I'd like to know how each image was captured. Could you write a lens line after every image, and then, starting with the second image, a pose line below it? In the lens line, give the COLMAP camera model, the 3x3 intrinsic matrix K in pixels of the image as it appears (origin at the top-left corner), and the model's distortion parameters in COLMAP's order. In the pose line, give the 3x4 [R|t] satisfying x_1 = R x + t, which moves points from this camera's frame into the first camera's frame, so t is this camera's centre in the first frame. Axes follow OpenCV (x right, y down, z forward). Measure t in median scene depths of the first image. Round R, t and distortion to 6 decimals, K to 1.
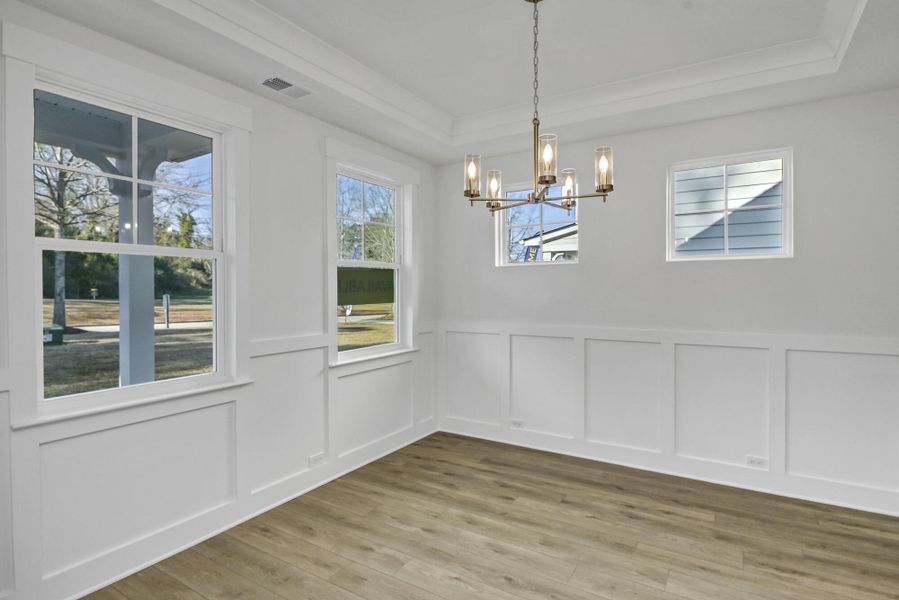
lens RADIAL K [[460.9, 0, 454.1], [0, 460.9, 296.3], [0, 0, 1]] dist [-0.027242, -0.000626]
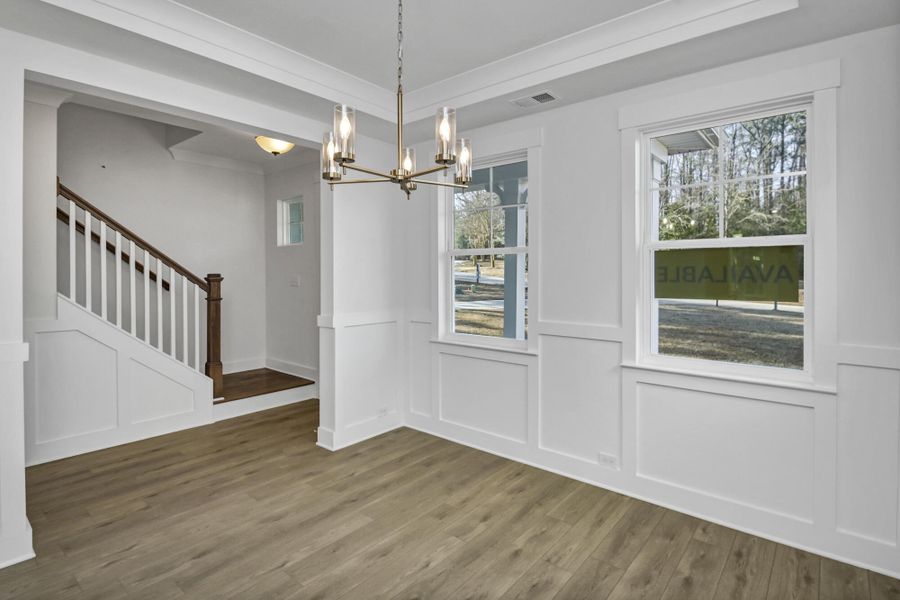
lens RADIAL K [[461.5, 0, 432.7], [0, 461.5, 272.3], [0, 0, 1]] dist [-0.027242, -0.000626]
pose [[-0.180272, 0.000421, -0.983617, 0.790949], [-0.028211, 0.999586, 0.005598, -0.022262], [0.983212, 0.028758, -0.180186, 0.944654]]
